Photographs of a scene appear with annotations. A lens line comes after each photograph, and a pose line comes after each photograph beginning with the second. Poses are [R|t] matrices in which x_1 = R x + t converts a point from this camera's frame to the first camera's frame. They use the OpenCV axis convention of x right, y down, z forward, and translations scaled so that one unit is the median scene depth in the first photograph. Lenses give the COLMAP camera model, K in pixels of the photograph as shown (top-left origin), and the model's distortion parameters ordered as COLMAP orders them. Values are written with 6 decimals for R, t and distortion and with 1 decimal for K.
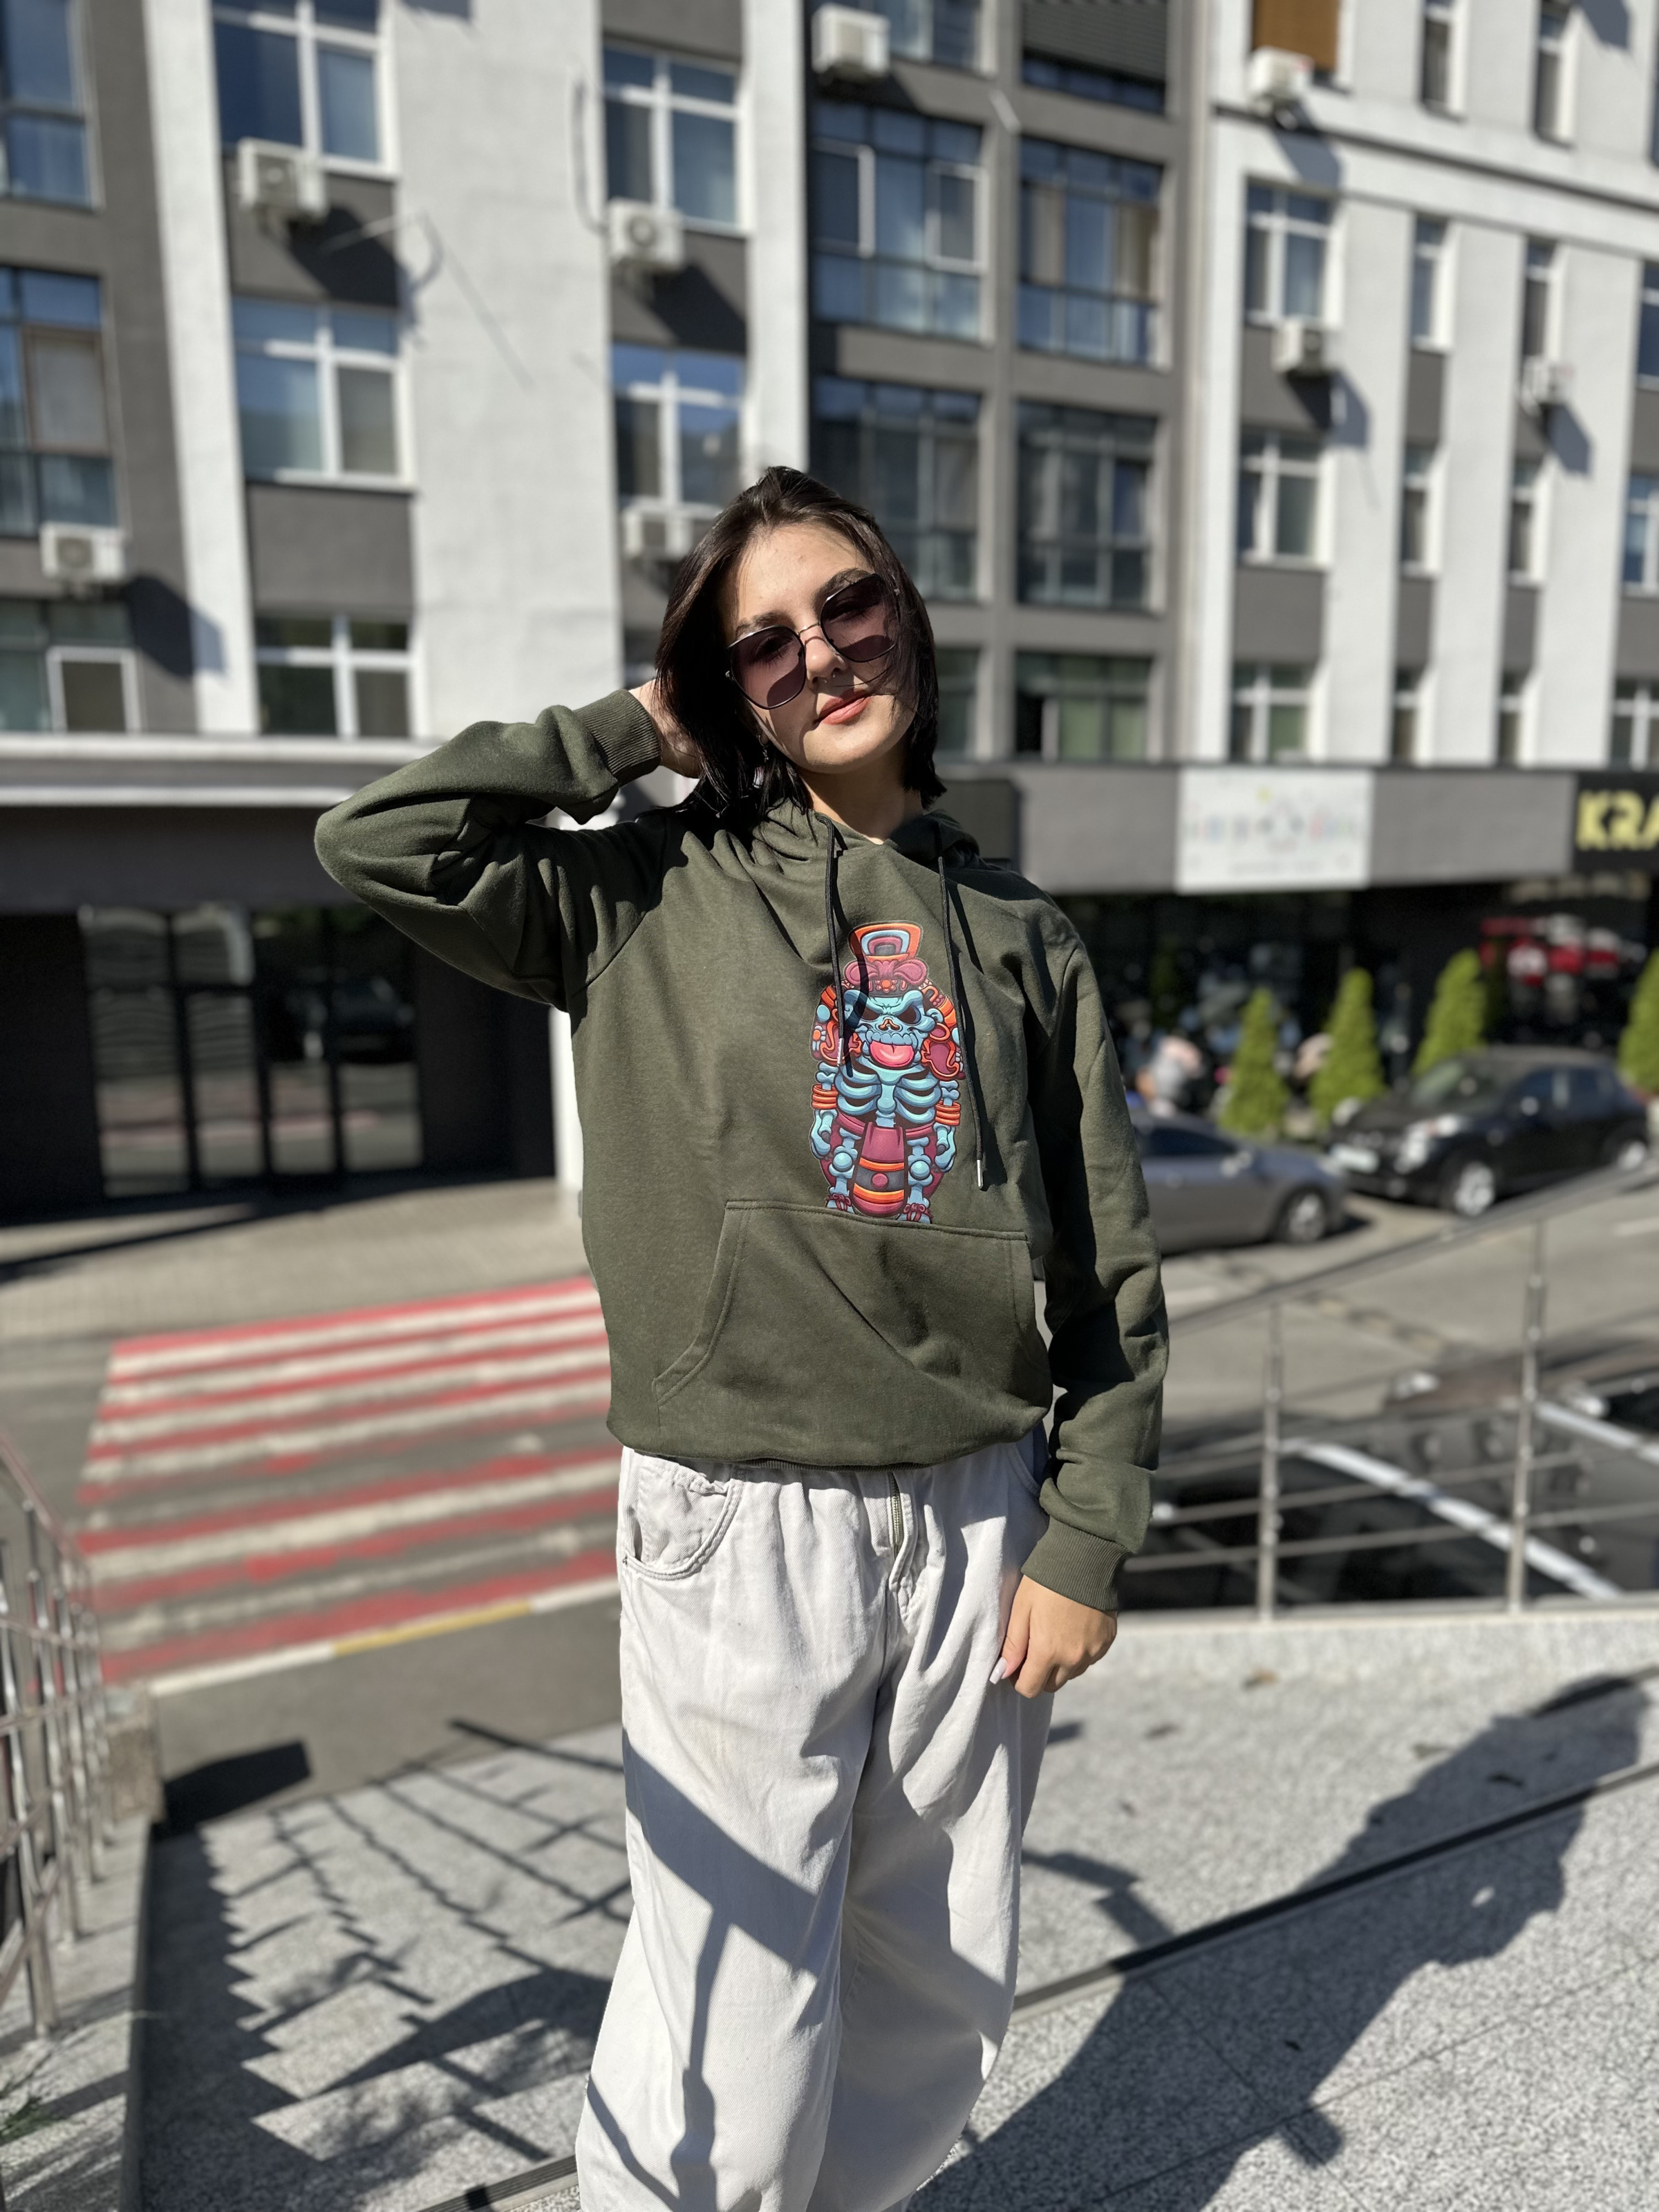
lens RADIAL K [[1515.1, 0, 819.5], [0, 1515.1, 1127.0], [0, 0, 1]] dist [-0.021095, -0.002633]
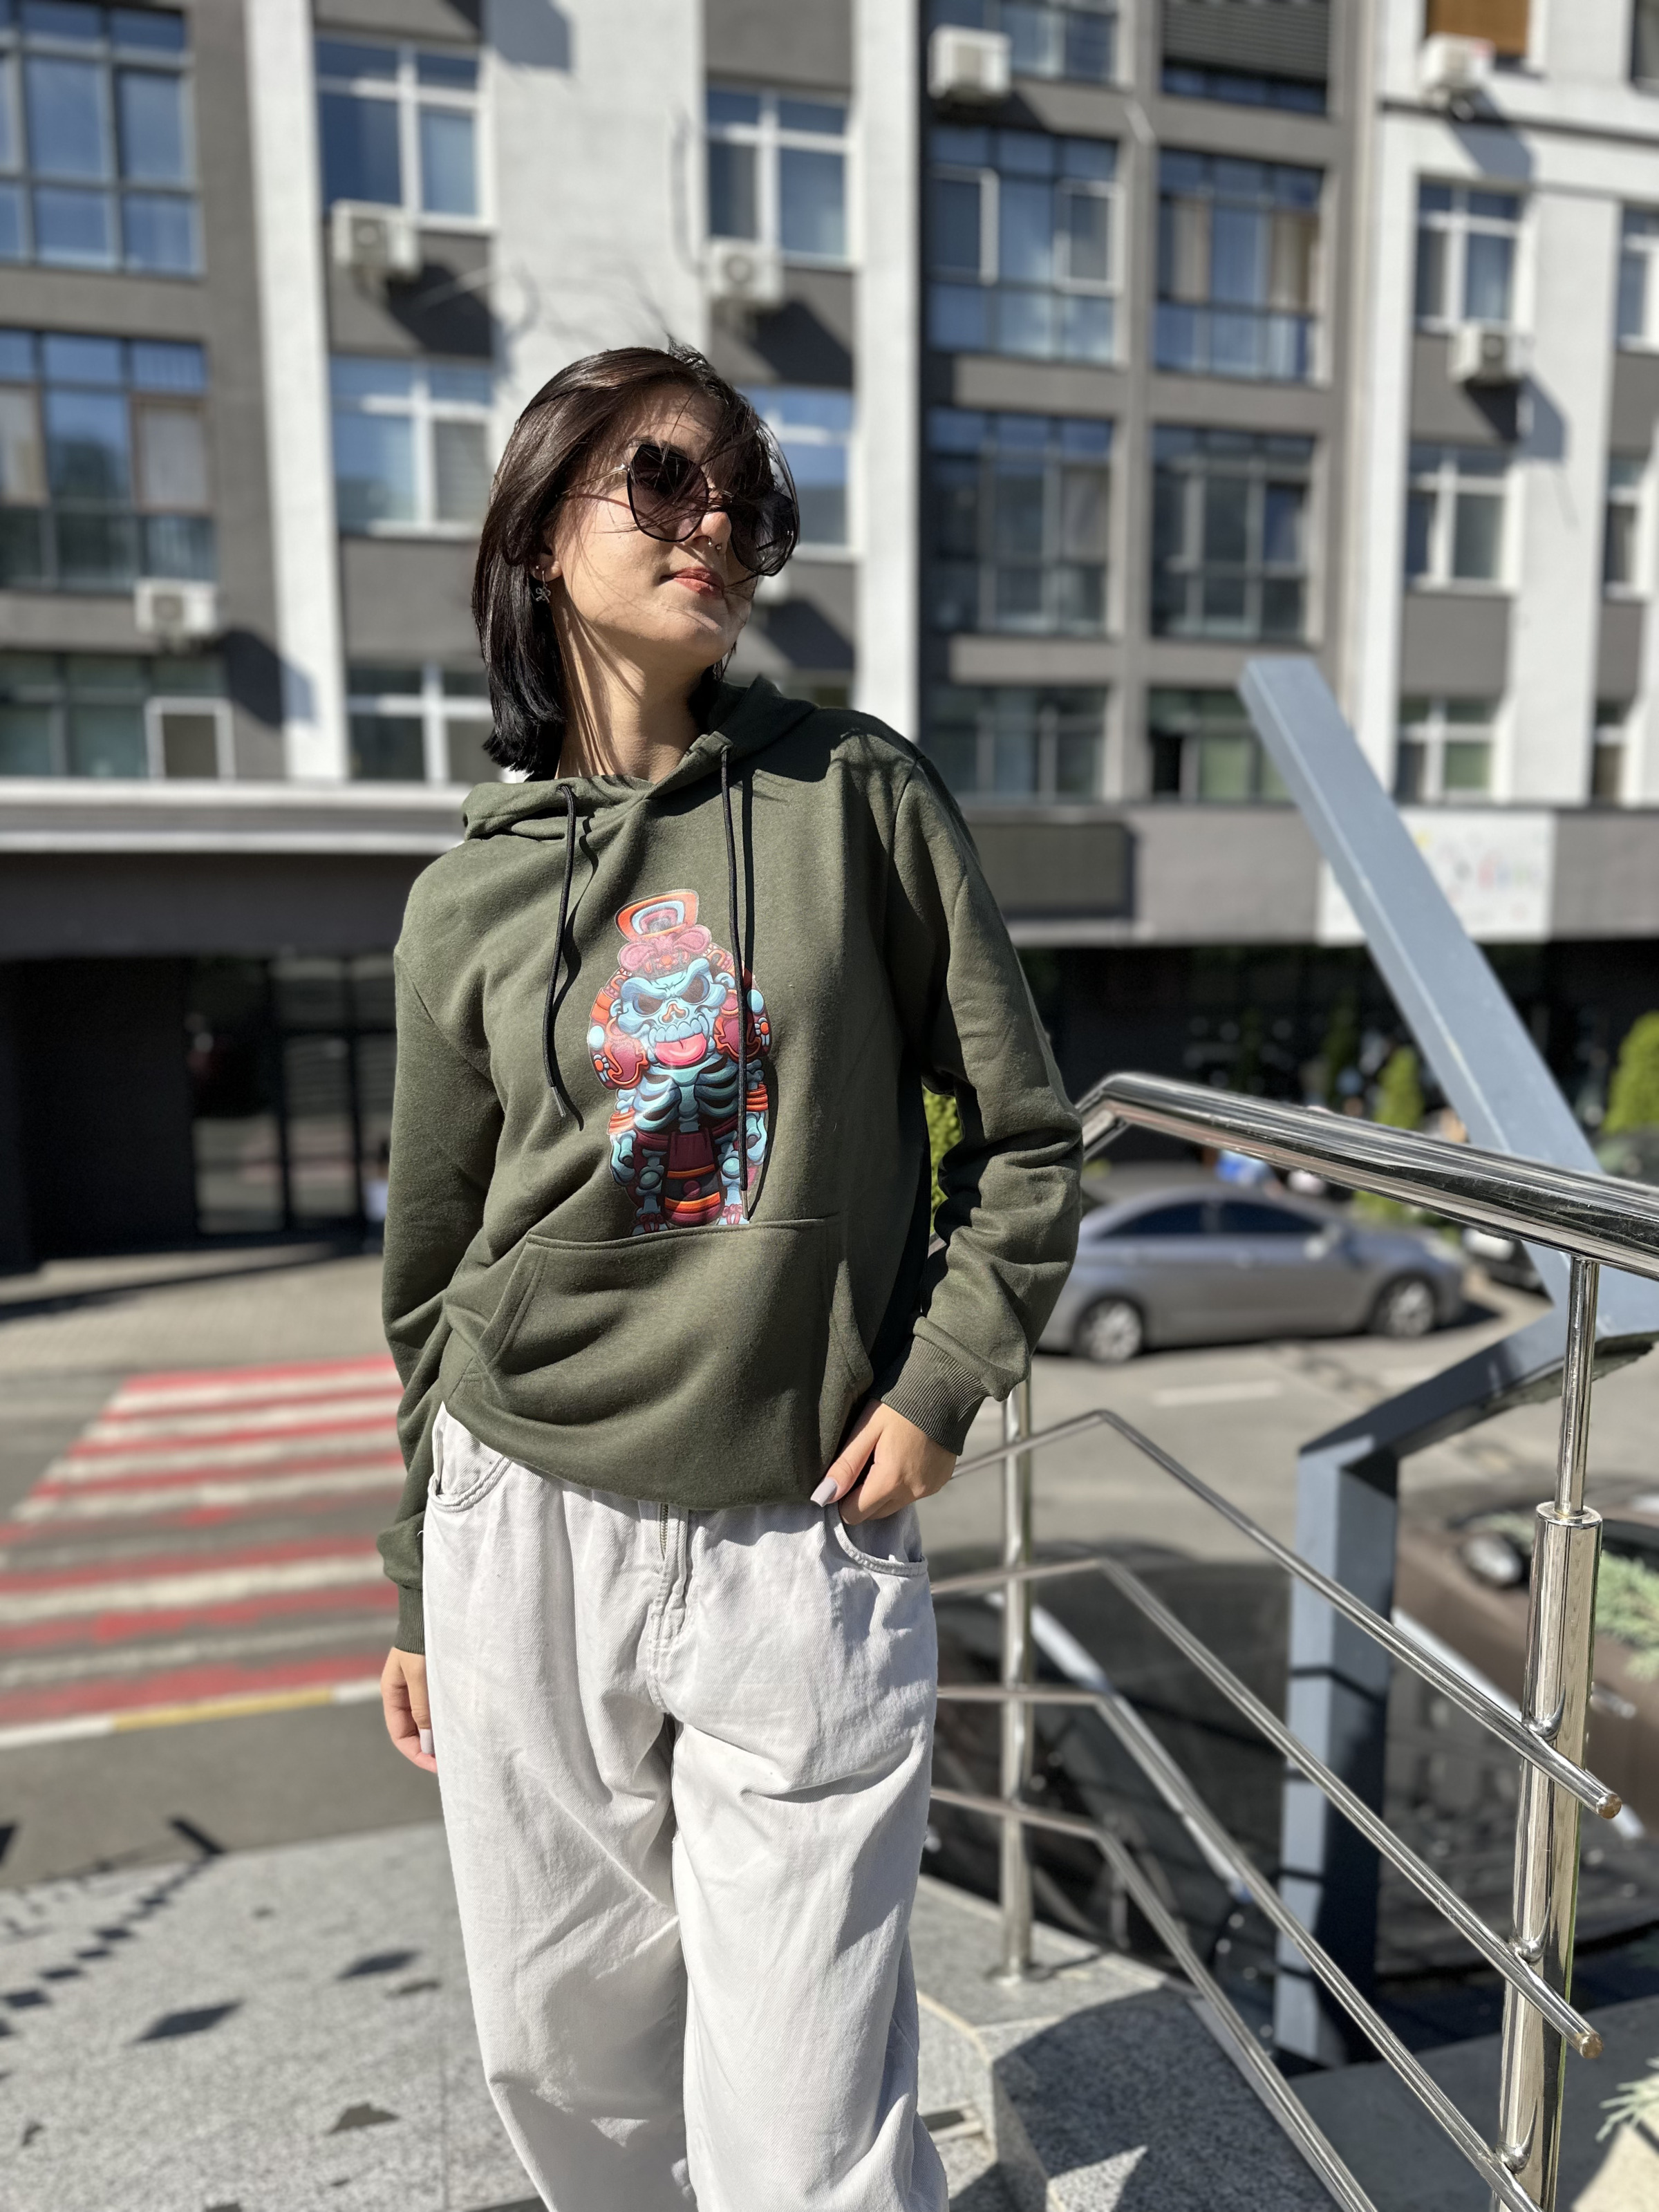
lens RADIAL K [[1515.1, 0, 849.9], [0, 1515.1, 1137.6], [0, 0, 1]] dist [-0.021095, -0.002633]
pose [[0.985824, 0.028842, -0.165288, 0.122831], [-0.033176, 0.999173, -0.023518, -0.007649], [0.164473, 0.028668, 0.985965, 0.055160]]
